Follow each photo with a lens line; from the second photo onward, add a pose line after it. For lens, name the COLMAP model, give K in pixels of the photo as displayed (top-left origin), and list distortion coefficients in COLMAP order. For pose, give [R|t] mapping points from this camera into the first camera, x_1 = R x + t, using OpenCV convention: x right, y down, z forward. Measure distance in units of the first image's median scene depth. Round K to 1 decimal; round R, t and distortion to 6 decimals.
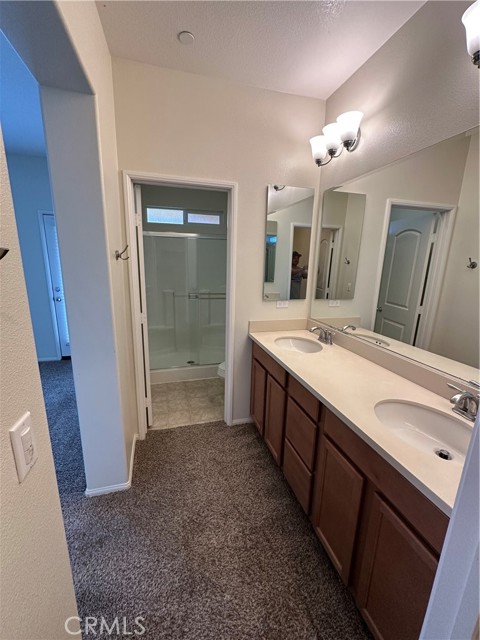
lens RADIAL K [[261.5, 0, 240.0], [0, 261.5, 320.0], [0, 0, 1]] dist [-0.000796, -0.000104]
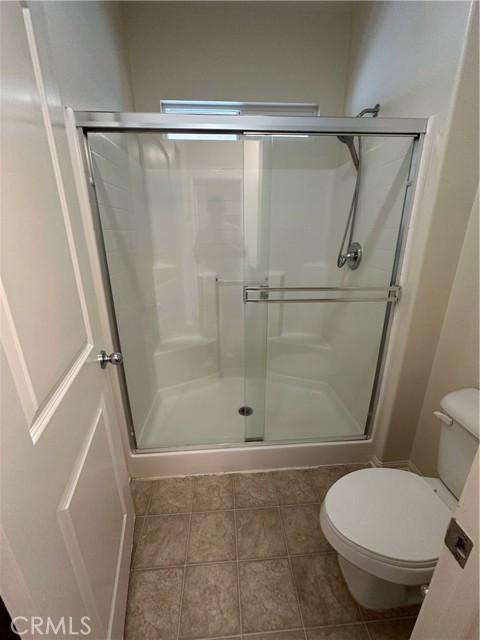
lens RADIAL K [[261.5, 0, 240.0], [0, 261.5, 320.0], [0, 0, 1]] dist [-0.000796, -0.000104]
pose [[0.978334, 0.031932, -0.204555, -0.103788], [-0.011807, 0.995031, 0.098858, -0.079338], [0.206696, -0.094301, 0.973850, 0.535406]]
